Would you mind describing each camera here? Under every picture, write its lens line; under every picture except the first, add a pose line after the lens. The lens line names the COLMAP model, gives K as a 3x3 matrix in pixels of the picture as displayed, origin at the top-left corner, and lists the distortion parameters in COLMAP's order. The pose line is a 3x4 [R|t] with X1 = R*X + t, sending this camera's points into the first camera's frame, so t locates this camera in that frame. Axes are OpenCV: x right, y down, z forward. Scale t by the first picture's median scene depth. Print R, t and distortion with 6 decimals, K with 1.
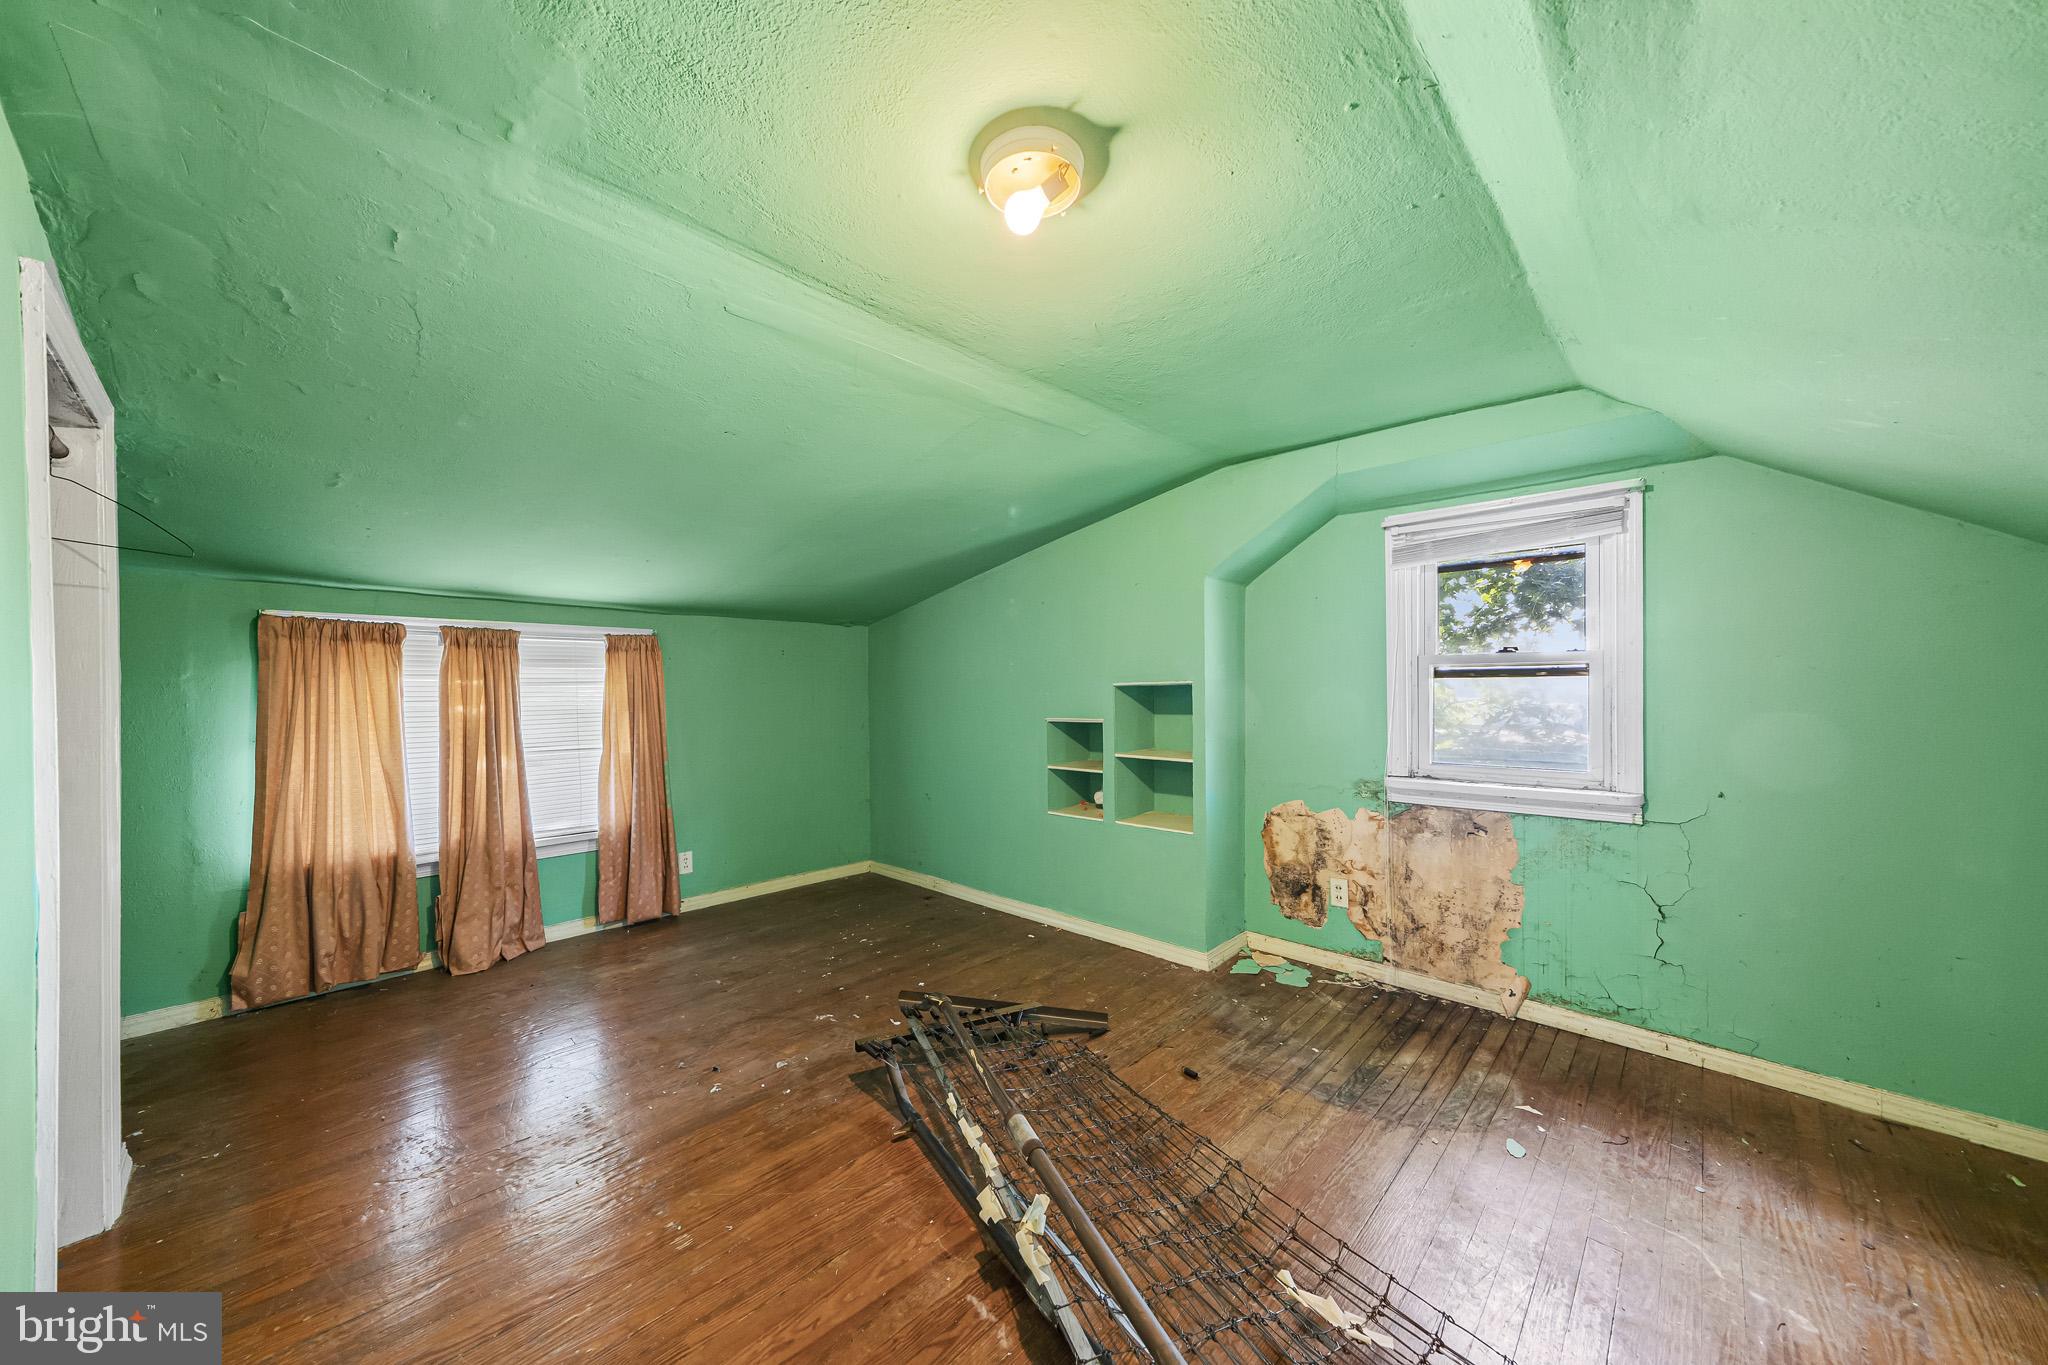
lens RADIAL K [[716.5, 0, 1007.1], [0, 716.5, 690.5], [0, 0, 1]] dist [-0.000153, -0.001094]
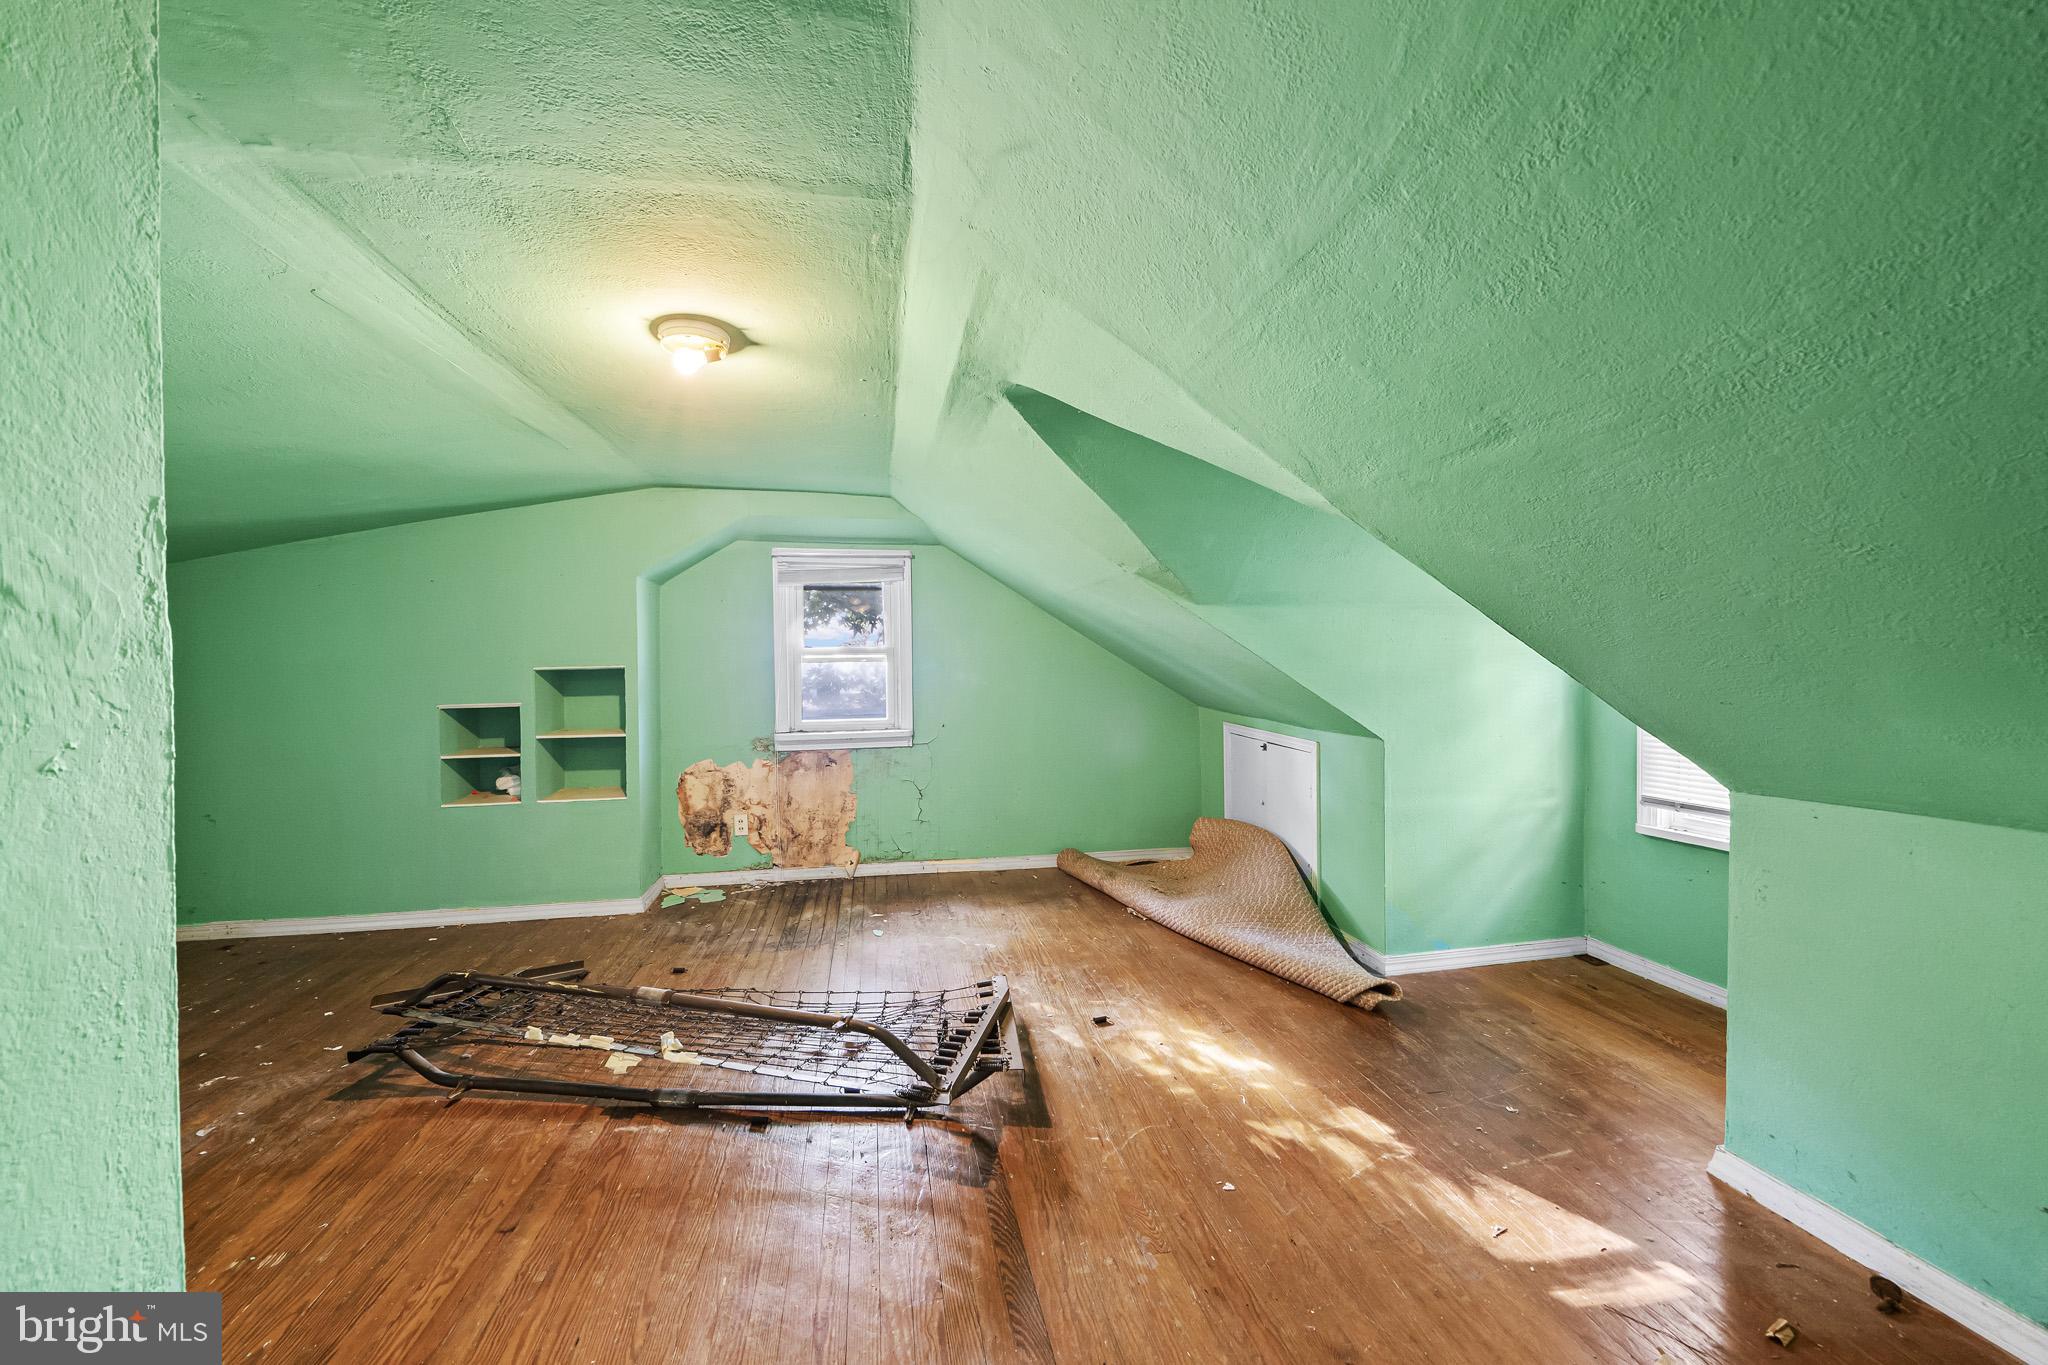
lens RADIAL K [[716.5, 0, 1032.2], [0, 716.5, 673.2], [0, 0, 1]] dist [-0.000153, -0.001094]
pose [[0.551387, -0.010688, 0.834181, -0.370021], [0.007488, 0.999941, 0.007863, -0.005609], [-0.834216, 0.001911, 0.551435, -0.196474]]
